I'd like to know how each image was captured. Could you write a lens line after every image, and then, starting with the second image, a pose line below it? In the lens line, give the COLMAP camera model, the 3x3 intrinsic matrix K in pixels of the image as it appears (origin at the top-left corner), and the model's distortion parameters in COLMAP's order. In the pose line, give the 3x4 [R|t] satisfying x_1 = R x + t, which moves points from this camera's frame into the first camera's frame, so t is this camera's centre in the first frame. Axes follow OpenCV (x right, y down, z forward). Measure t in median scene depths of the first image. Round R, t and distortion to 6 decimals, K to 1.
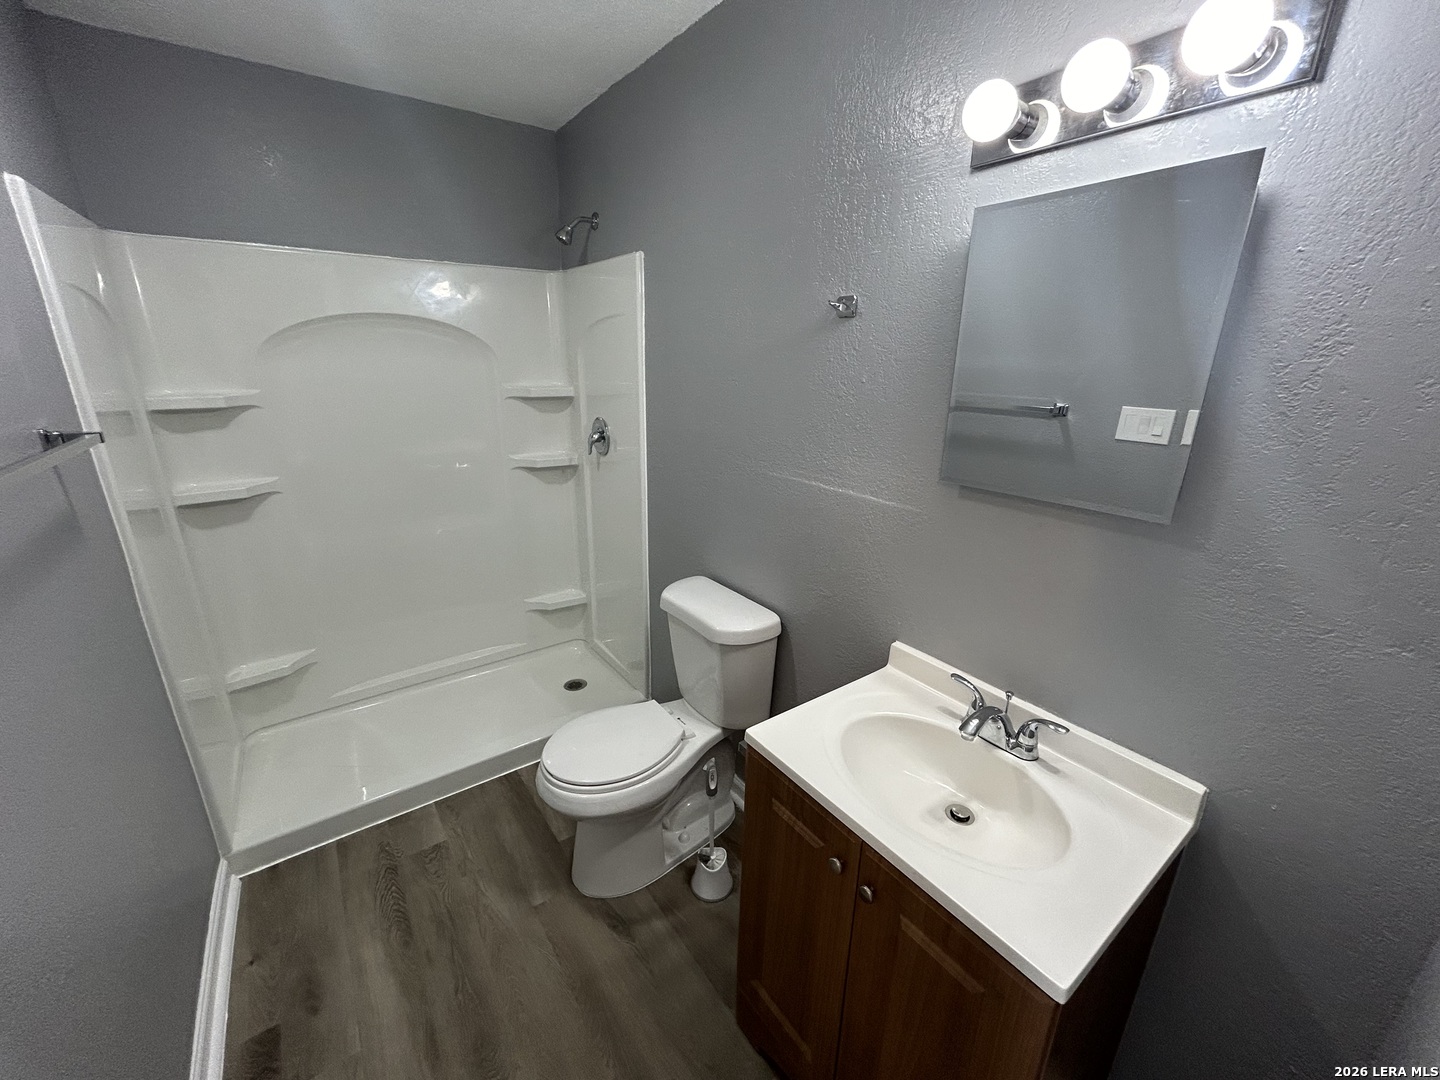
lens RADIAL K [[577.2, 0, 715.8], [0, 577.2, 538.2], [0, 0, 1]] dist [0.000635, 0.000726]
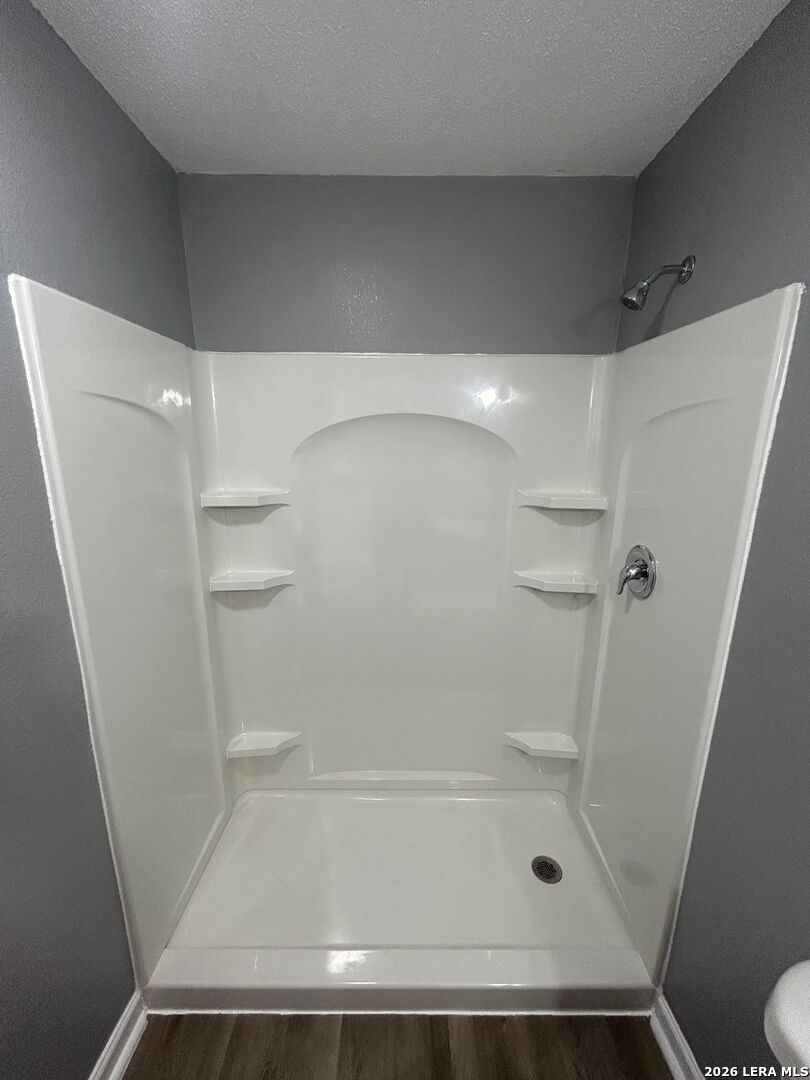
lens RADIAL K [[432.9, 0, 404.9], [0, 432.9, 540.5], [0, 0, 1]] dist [0.000635, 0.000726]
pose [[0.812006, 0.124653, -0.570182, -0.137084], [-0.175093, 0.983956, -0.034240, -0.146549], [0.556766, 0.127638, 0.820805, 0.404785]]
